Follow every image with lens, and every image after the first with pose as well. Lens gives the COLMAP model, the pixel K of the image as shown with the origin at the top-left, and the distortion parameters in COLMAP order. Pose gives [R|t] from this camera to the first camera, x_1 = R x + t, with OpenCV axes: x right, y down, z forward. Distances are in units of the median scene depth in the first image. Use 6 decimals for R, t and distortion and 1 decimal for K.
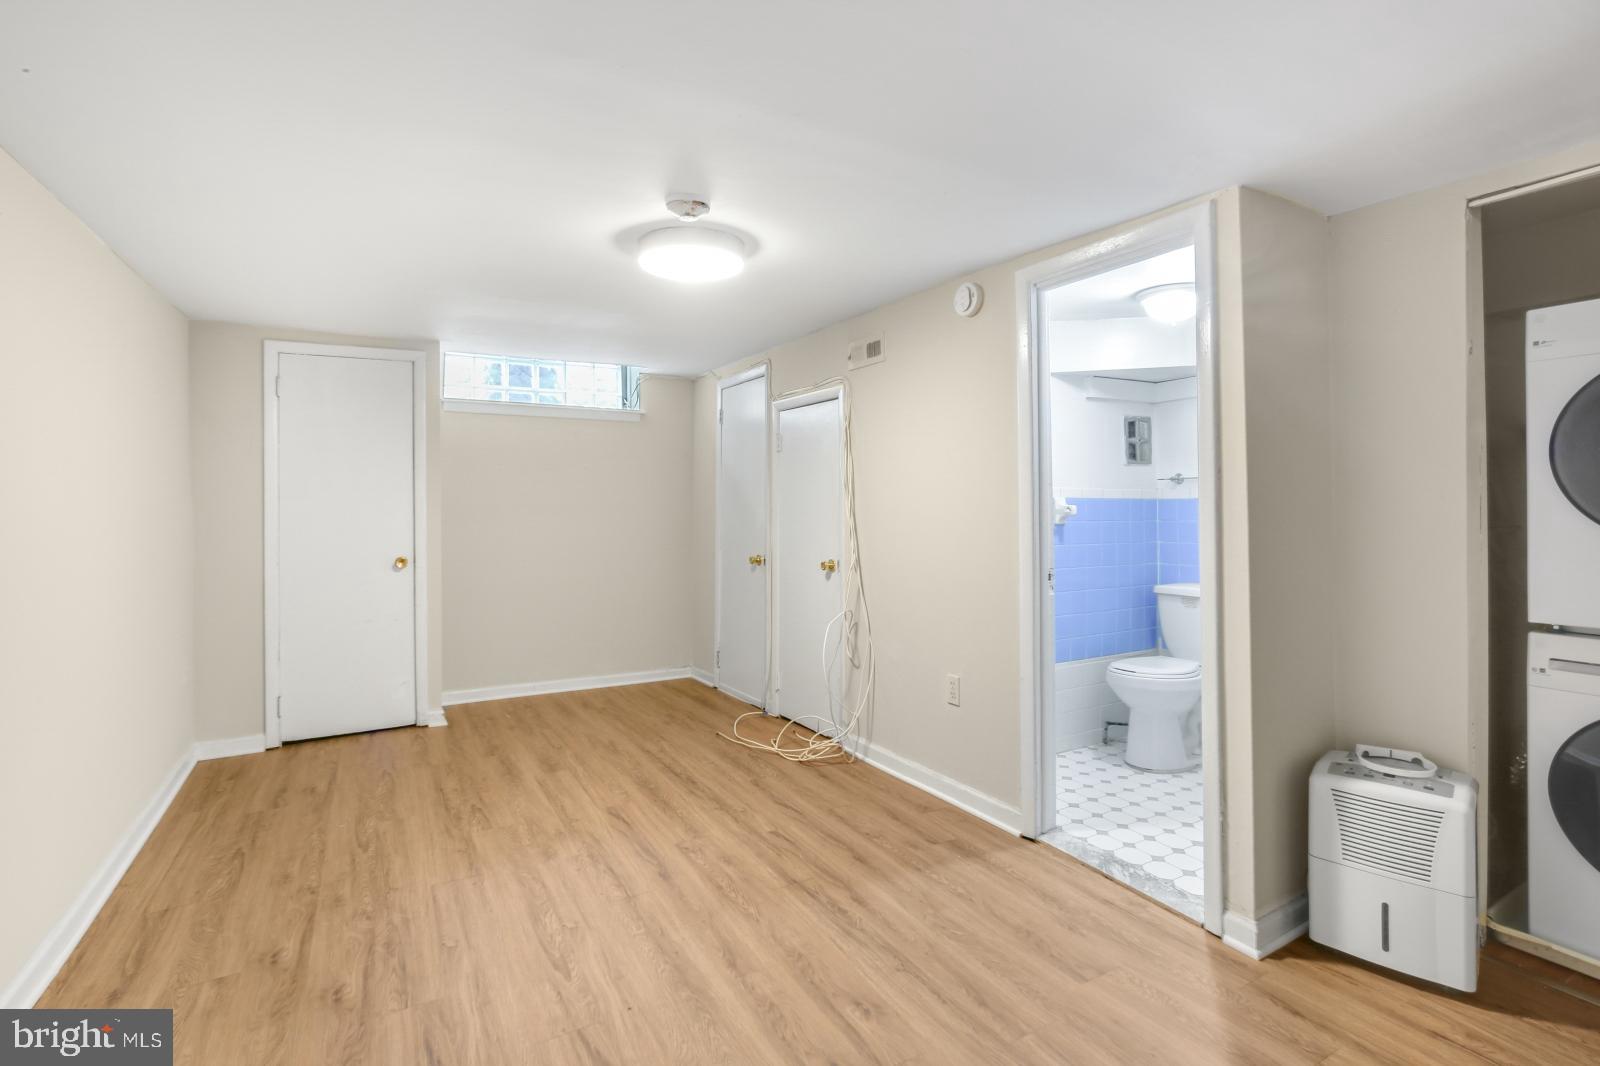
lens RADIAL K [[759.7, 0, 804.6], [0, 759.7, 504.9], [0, 0, 1]] dist [-0.010969, 0.000353]
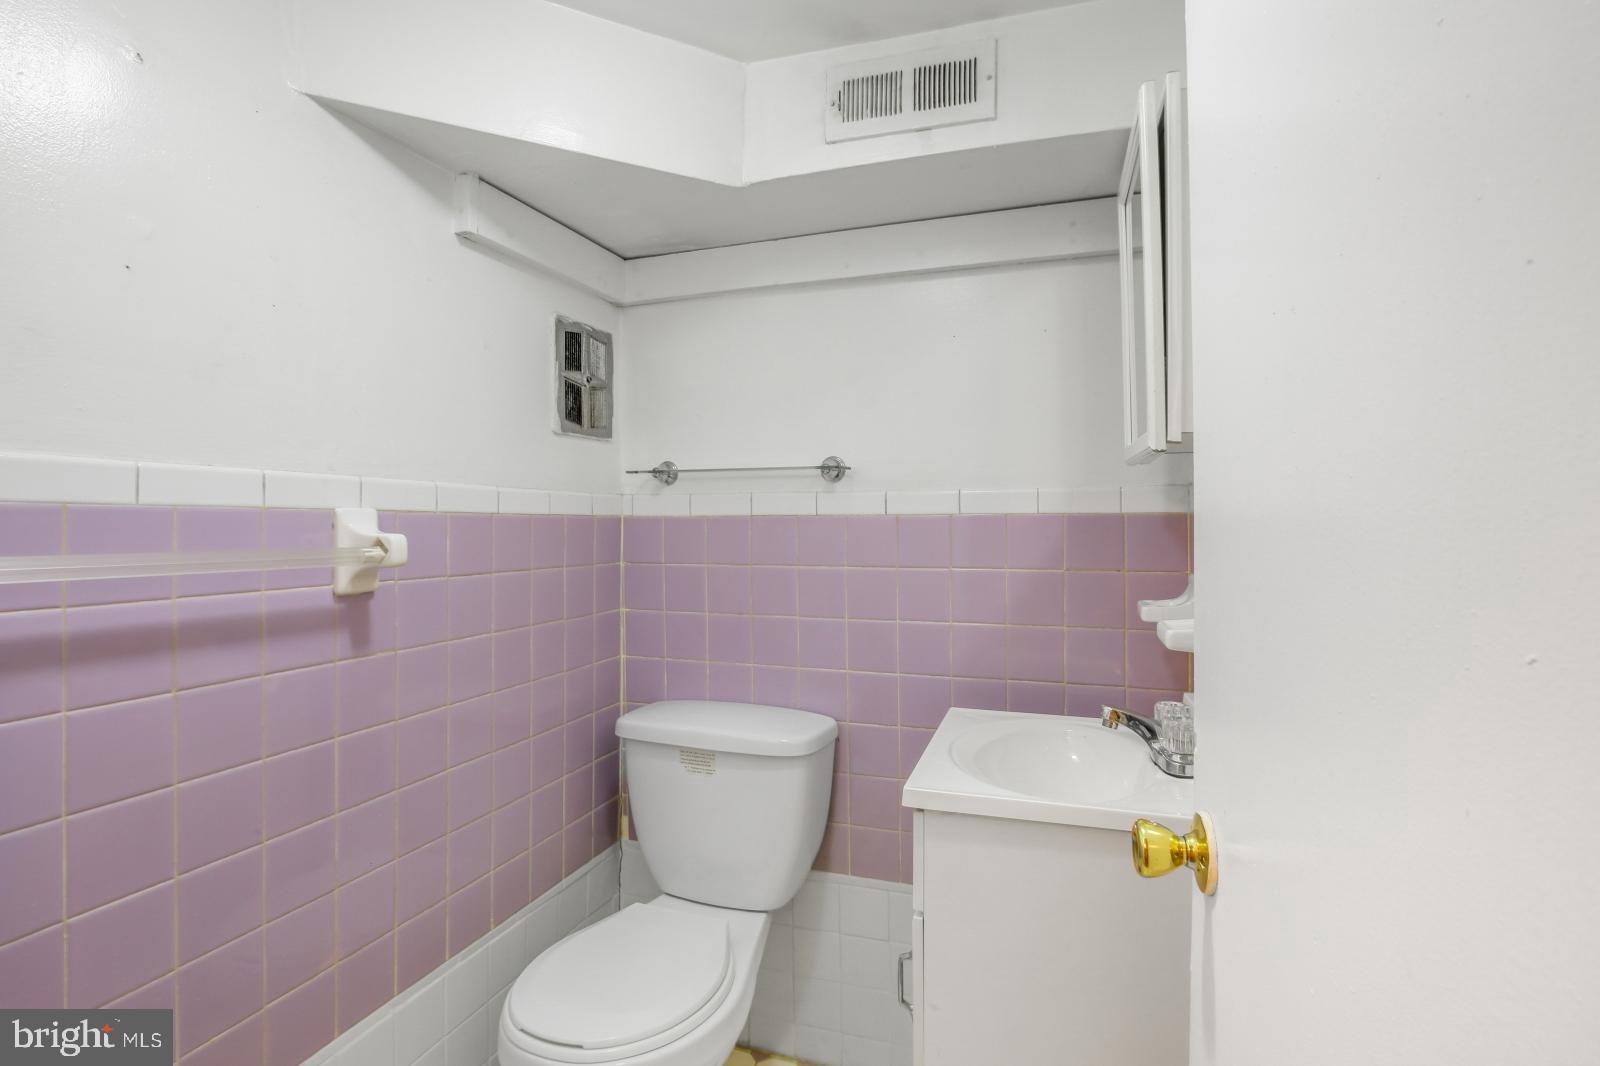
lens RADIAL K [[759.7, 0, 804.6], [0, 759.7, 504.9], [0, 0, 1]] dist [-0.010969, 0.000353]
pose [[0.746393, 0.019437, 0.665221, 0.249391], [-0.007031, 0.999748, -0.021323, -0.005428], [-0.665468, 0.011238, 0.746342, 0.601933]]
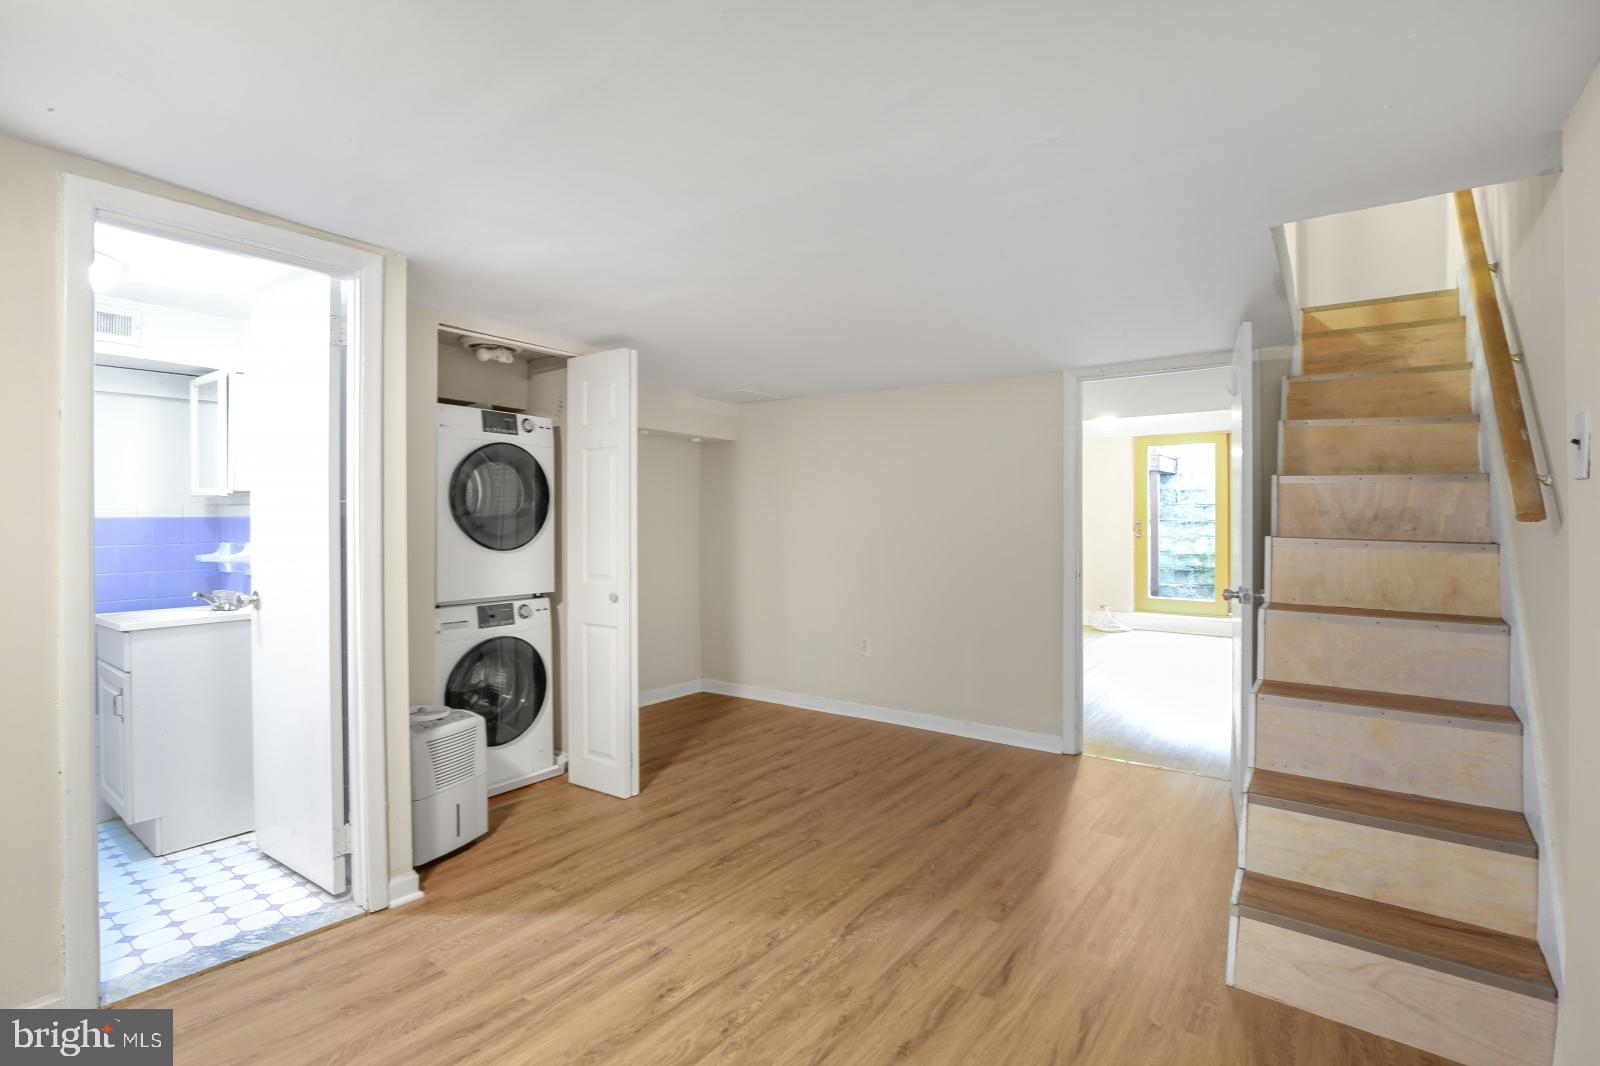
lens RADIAL K [[750.4, 0, 799.7], [0, 750.4, 525.1], [0, 0, 1]] dist [-0.001623, 0.000151]
pose [[-0.372431, 0.000240, 0.928060, -0.398997], [0.003997, 0.999991, 0.001346, -0.000365], [-0.928051, 0.004210, -0.372429, 0.461956]]
